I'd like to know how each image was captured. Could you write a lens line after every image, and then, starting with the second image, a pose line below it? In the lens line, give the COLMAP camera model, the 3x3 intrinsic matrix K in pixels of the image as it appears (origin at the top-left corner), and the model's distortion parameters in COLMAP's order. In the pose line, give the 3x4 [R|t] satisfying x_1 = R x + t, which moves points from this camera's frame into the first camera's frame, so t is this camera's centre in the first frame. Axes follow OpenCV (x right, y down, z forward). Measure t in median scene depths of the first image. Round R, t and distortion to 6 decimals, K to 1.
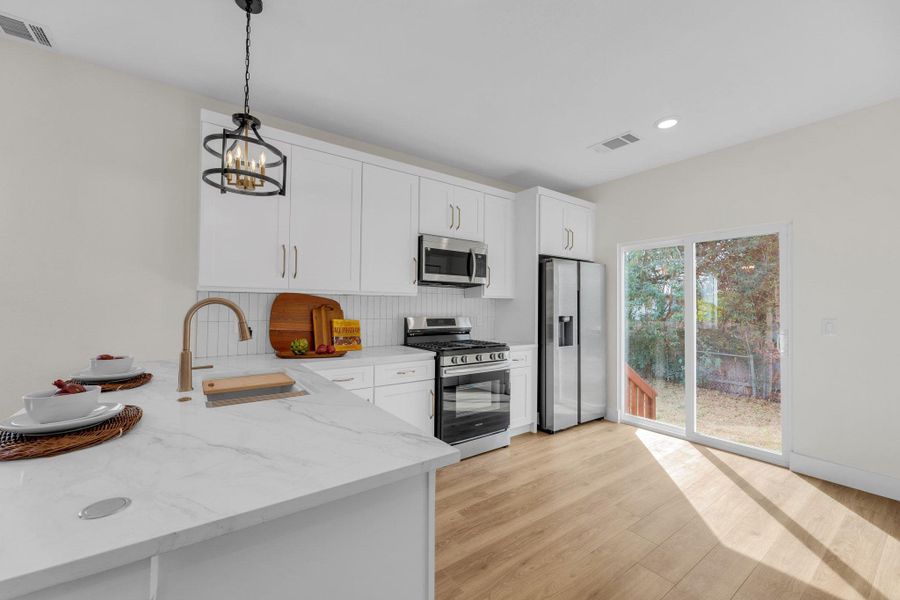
lens RADIAL K [[375.7, 0, 458.5], [0, 375.7, 295.3], [0, 0, 1]] dist [0.016315, -0.000024]
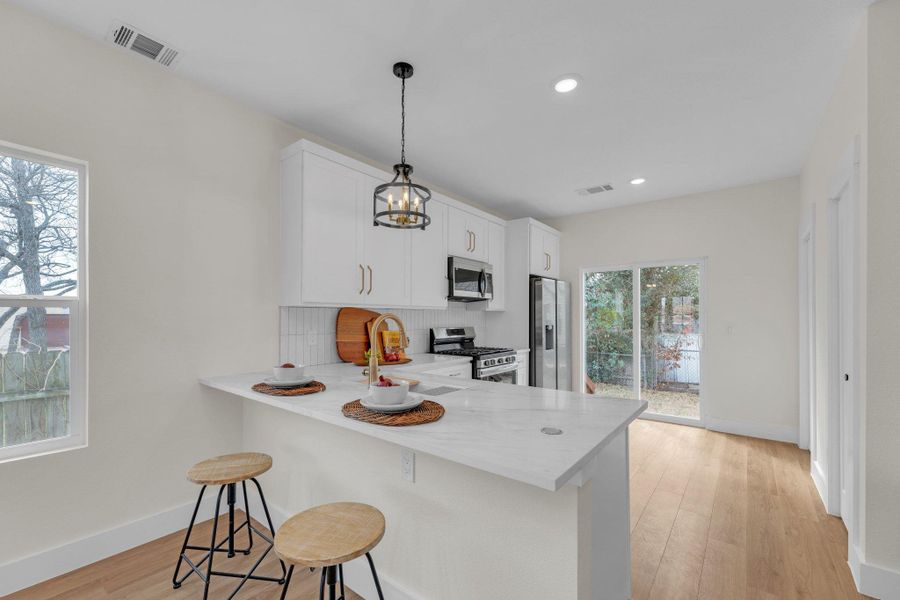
lens RADIAL K [[375.7, 0, 462.8], [0, 375.7, 311.5], [0, 0, 1]] dist [0.016315, -0.000024]
pose [[0.963752, -0.005683, 0.266738, -0.354535], [0.002074, 0.999902, 0.013811, -0.007424], [-0.266790, -0.012757, 0.963670, -0.116798]]
